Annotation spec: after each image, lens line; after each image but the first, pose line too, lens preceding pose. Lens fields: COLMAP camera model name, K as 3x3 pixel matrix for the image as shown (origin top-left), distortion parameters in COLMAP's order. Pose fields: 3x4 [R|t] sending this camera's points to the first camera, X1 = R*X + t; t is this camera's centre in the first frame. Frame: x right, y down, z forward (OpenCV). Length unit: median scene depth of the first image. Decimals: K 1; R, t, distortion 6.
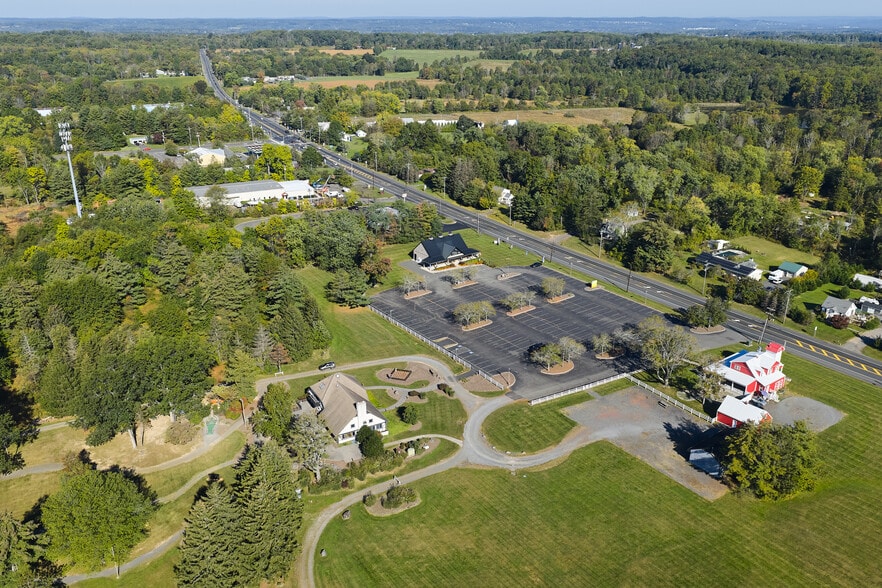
lens RADIAL K [[724.2, 0, 438.8], [0, 724.2, 299.0], [0, 0, 1]] dist [0.011600, -0.009520]
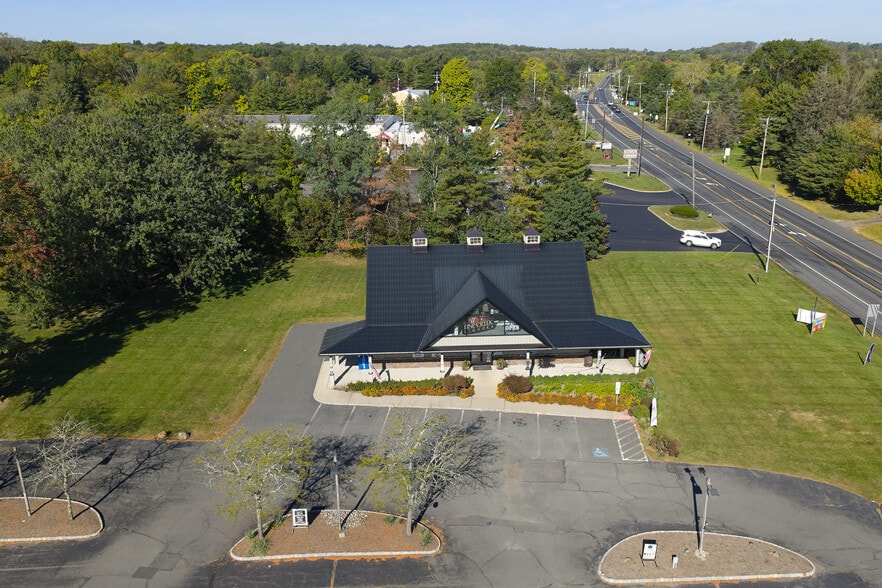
lens RADIAL K [[724.2, 0, 438.3], [0, 724.2, 299.2], [0, 0, 1]] dist [0.011600, -0.009520]
pose [[0.812604, 0.170140, -0.557429, 0.132519], [-0.195987, 0.980513, 0.013570, -0.078038], [0.548875, 0.098222, 0.830114, 0.907898]]
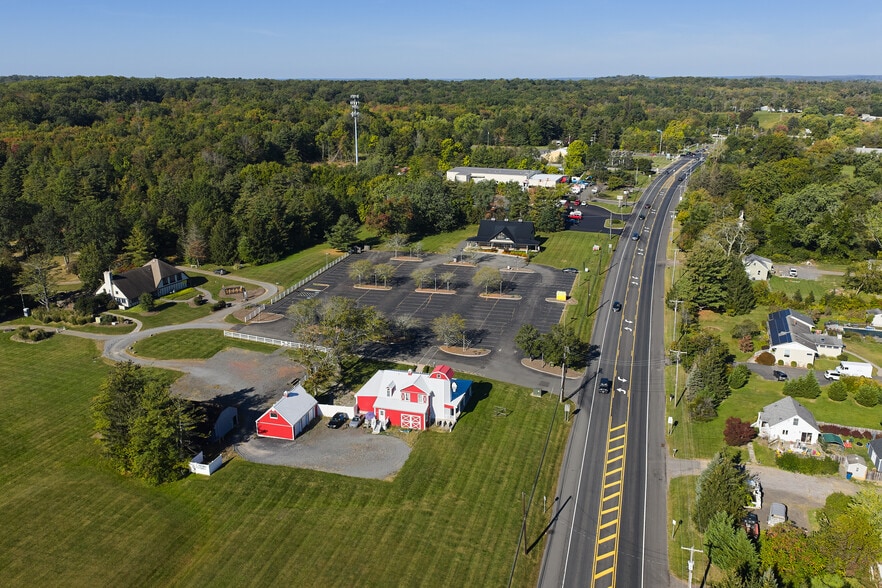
lens RADIAL K [[724.2, 0, 441.4], [0, 724.2, 295.0], [0, 0, 1]] dist [0.011600, -0.009520]
pose [[0.591106, 0.226814, -0.774047, 0.746932], [-0.285047, 0.956468, 0.062589, -0.034051], [0.754548, 0.183643, 0.630026, 0.436978]]
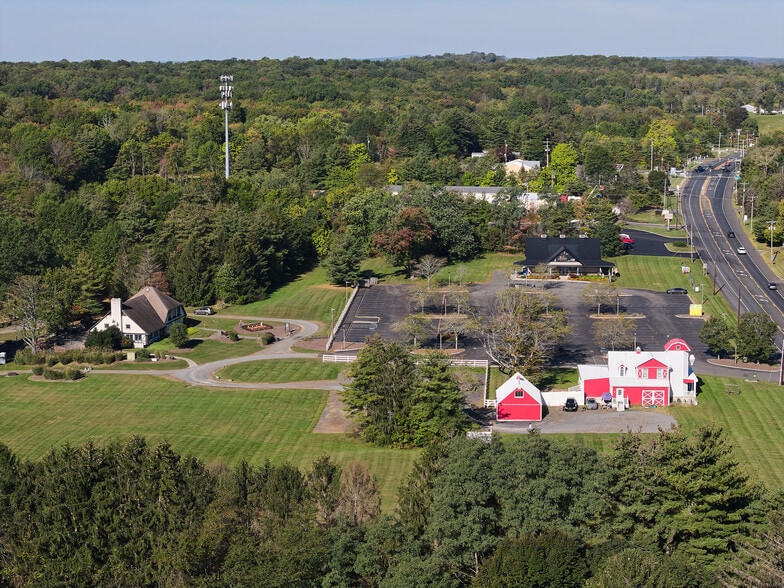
lens RADIAL K [[1563.0, 0, 392.0], [0, 1563.0, 293.1], [0, 0, 1]] dist [-0.143535, 0.000000]
pose [[0.752115, 0.092603, -0.652493, 0.887843], [-0.231243, 0.964211, -0.129706, 0.196831], [0.617130, 0.248439, 0.746612, -0.126174]]
